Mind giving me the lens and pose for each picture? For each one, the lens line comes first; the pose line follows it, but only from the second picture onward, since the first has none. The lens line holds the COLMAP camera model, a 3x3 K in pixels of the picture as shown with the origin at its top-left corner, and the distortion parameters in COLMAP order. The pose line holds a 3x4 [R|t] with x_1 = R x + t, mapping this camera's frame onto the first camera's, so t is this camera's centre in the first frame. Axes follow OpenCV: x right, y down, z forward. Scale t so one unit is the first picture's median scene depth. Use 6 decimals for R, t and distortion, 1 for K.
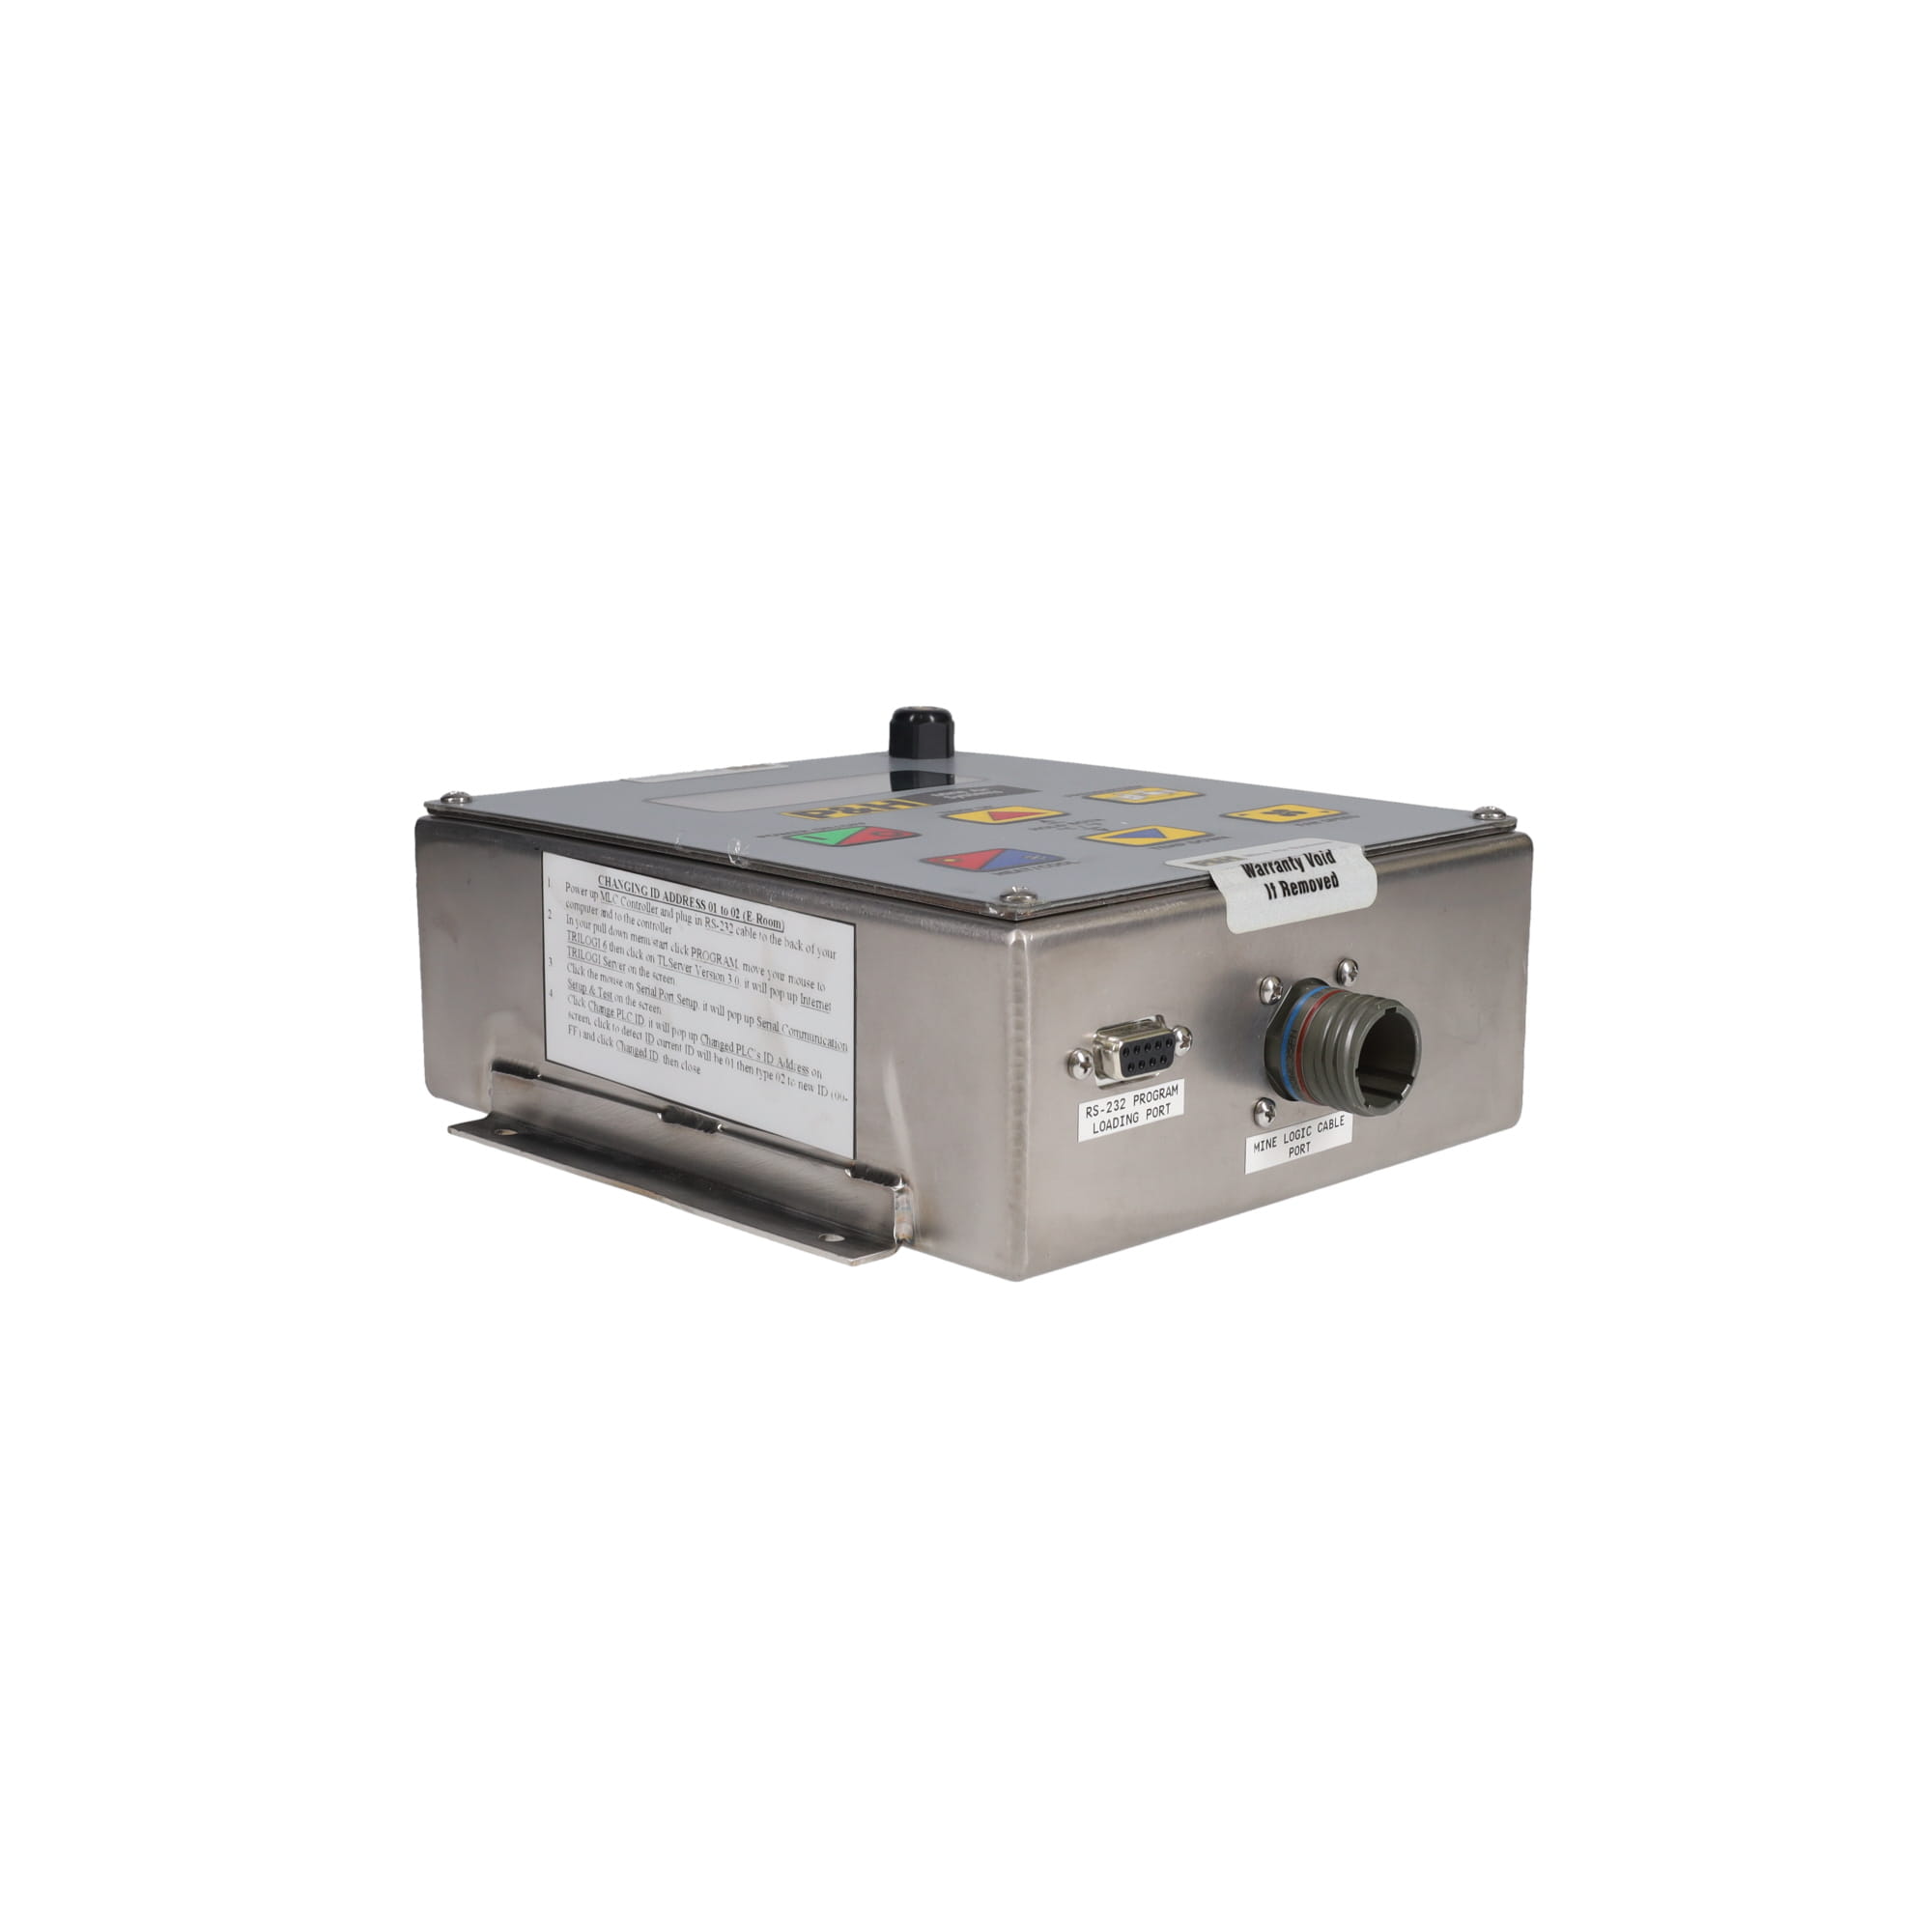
lens RADIAL K [[2669.2, 0, 966.0], [0, 2669.2, 966.0], [0, 0, 1]] dist [0.016294, 0.000399]
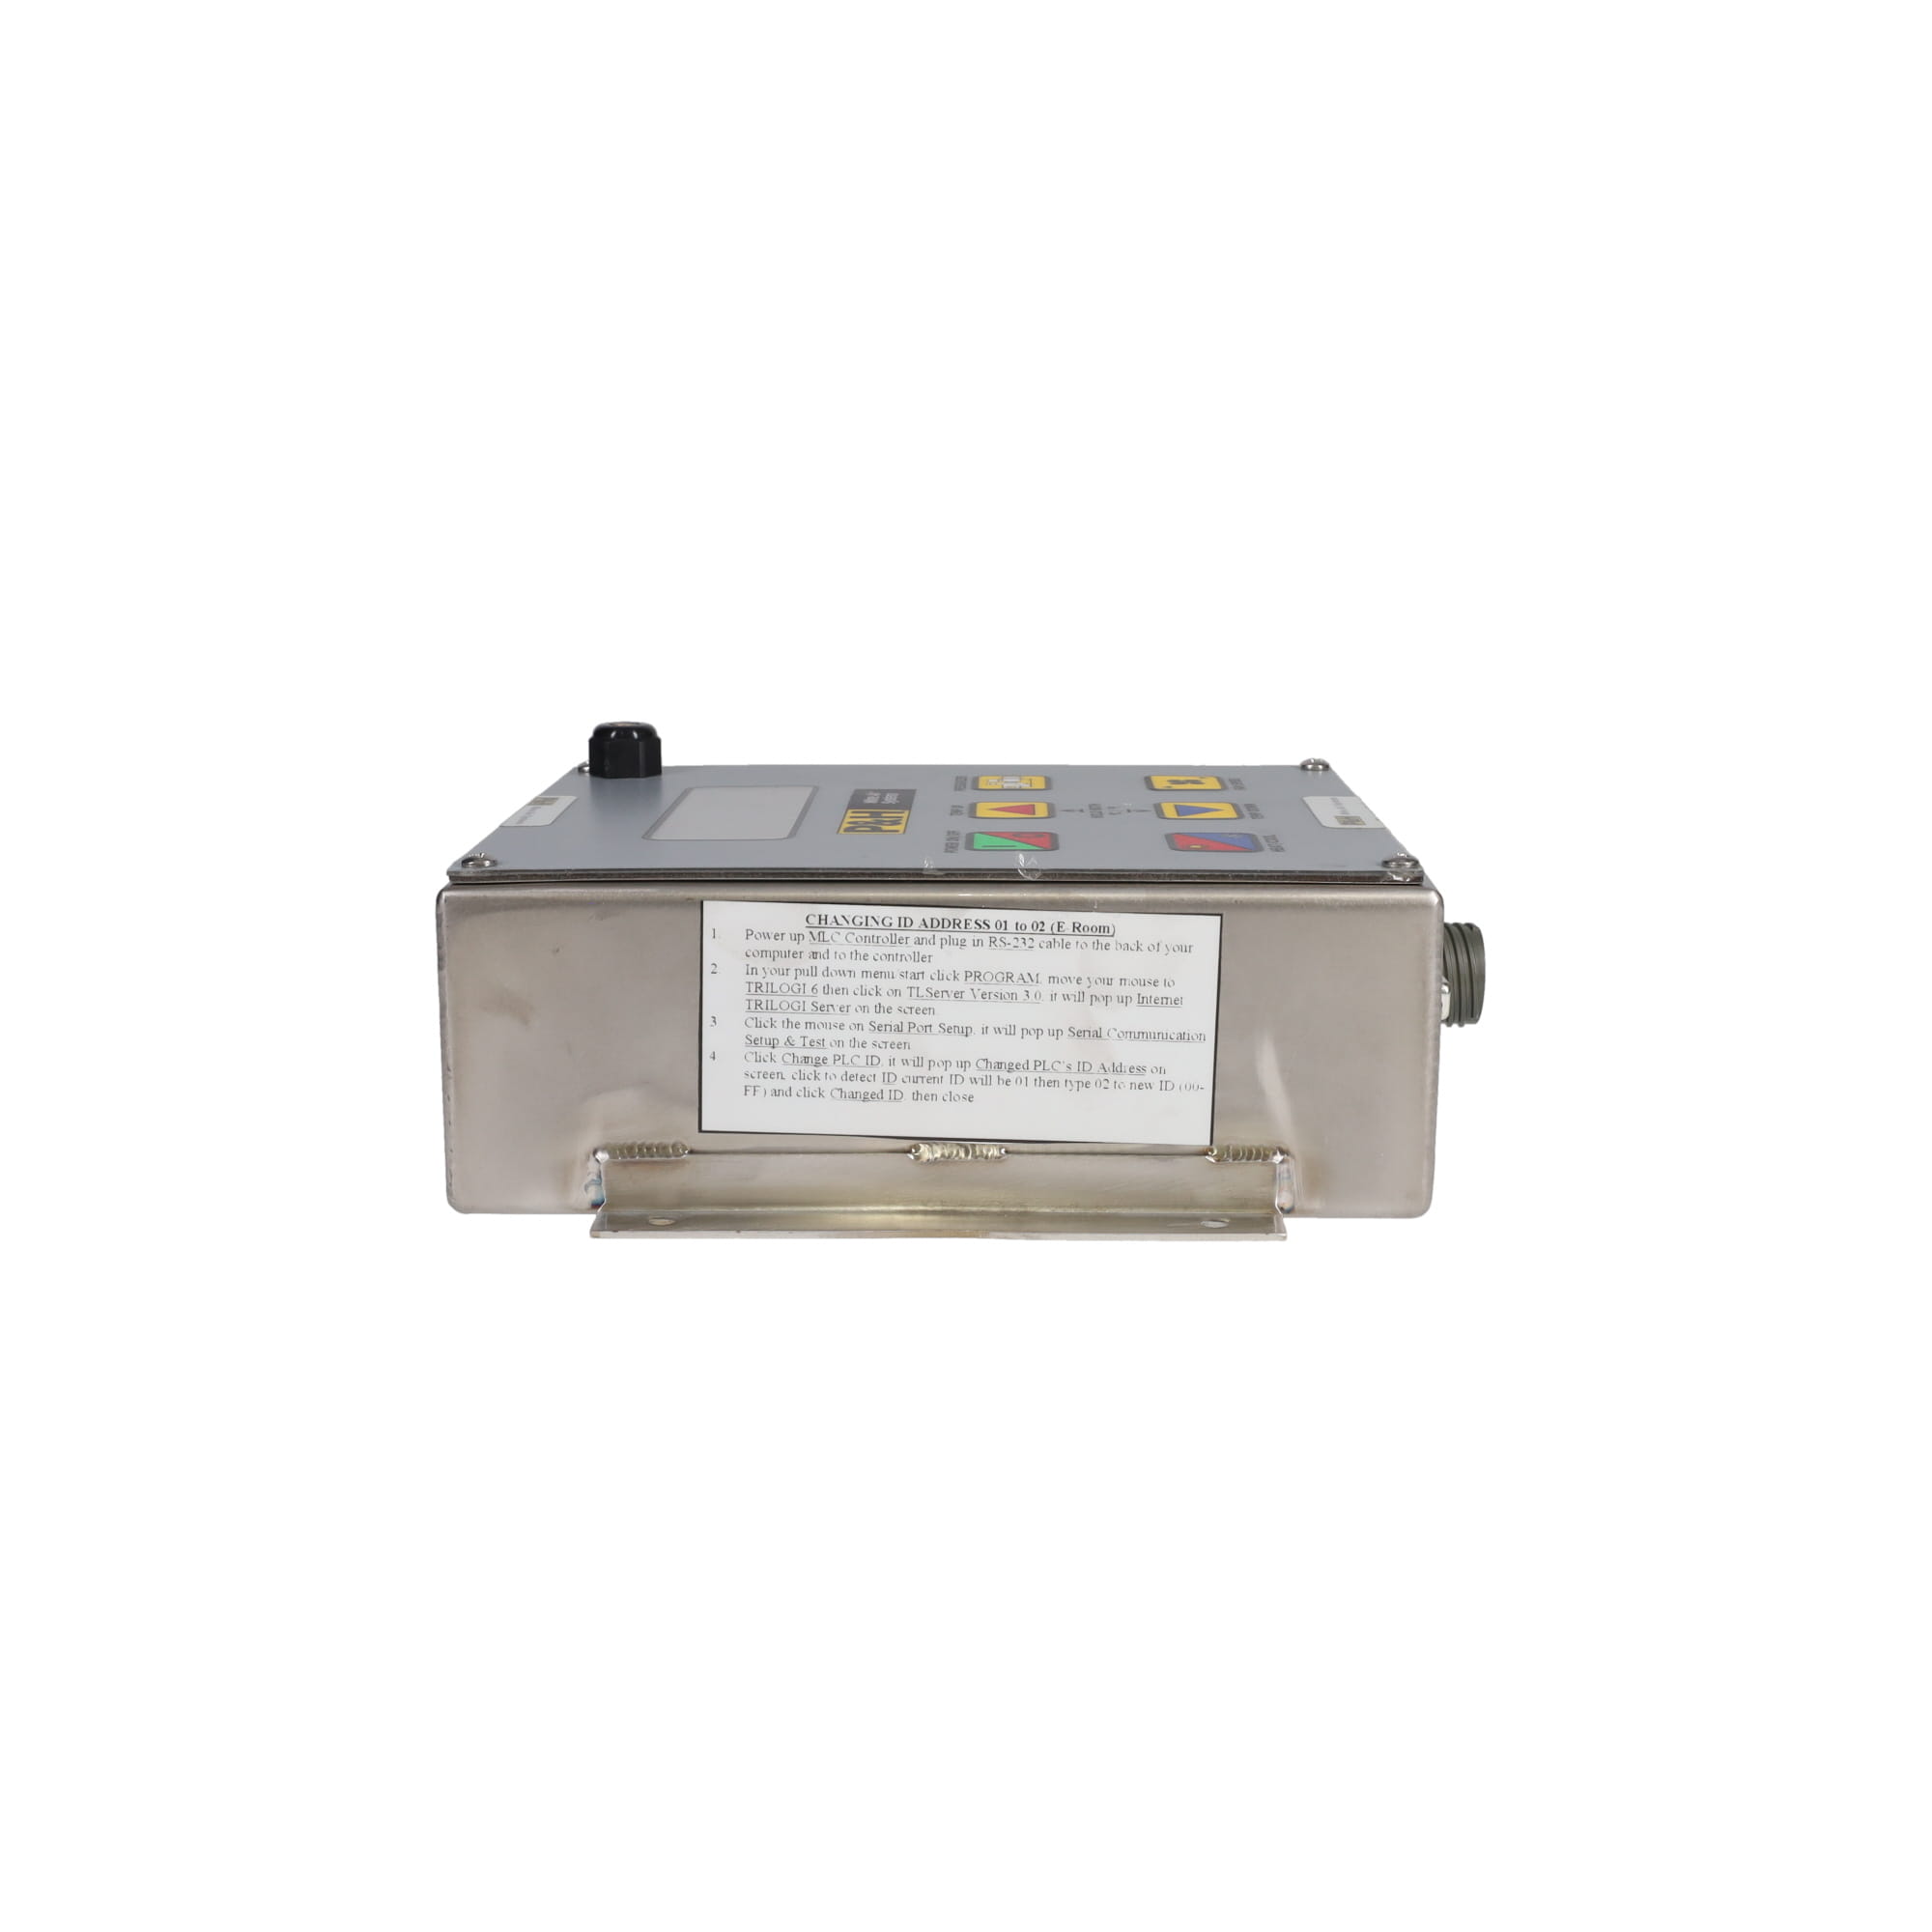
lens RADIAL K [[2669.2, 0, 966.0], [0, 2669.2, 966.0], [0, 0, 1]] dist [0.016294, 0.000399]
pose [[0.710373, -0.142045, 0.689343, -0.757551], [0.141145, 0.988277, 0.058192, -0.064145], [-0.689528, 0.055959, 0.722094, 0.304490]]
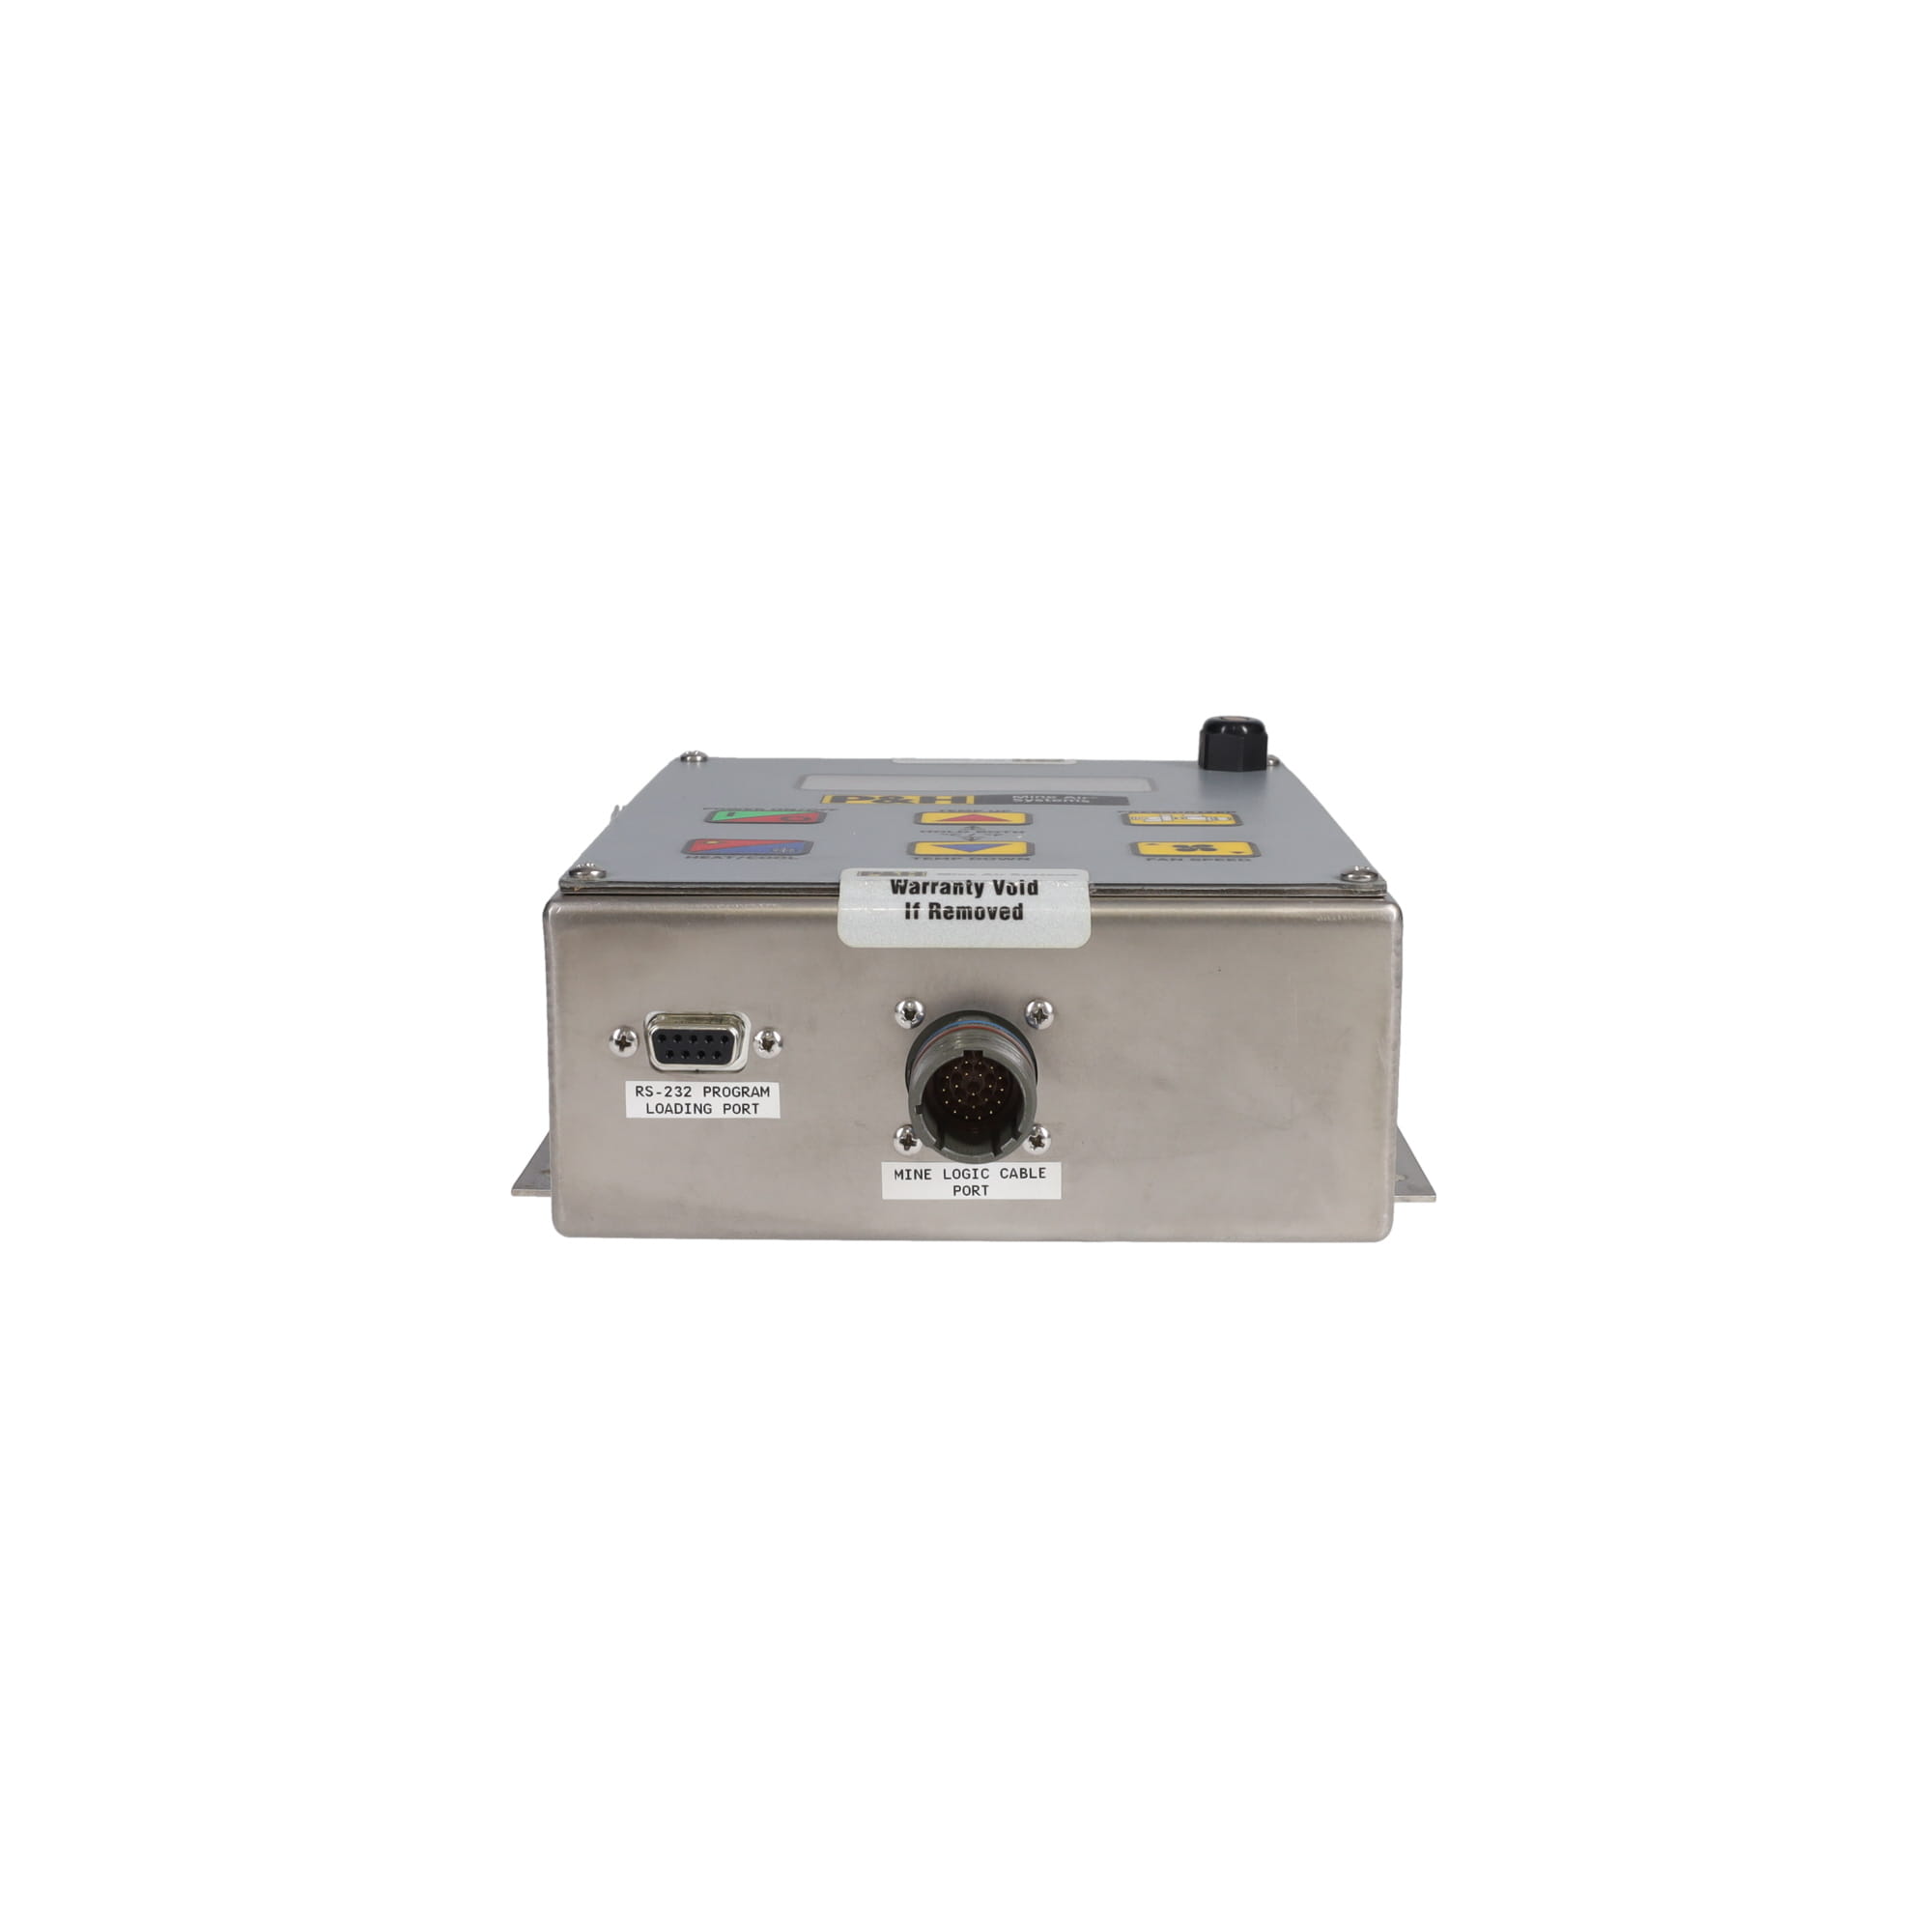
lens RADIAL K [[2669.2, 0, 966.0], [0, 2669.2, 966.0], [0, 0, 1]] dist [0.016294, 0.000399]
pose [[0.700698, 0.142183, -0.699147, 0.810056], [-0.141337, 0.988183, 0.059312, -0.068852], [0.699319, 0.057255, 0.712513, 0.333356]]
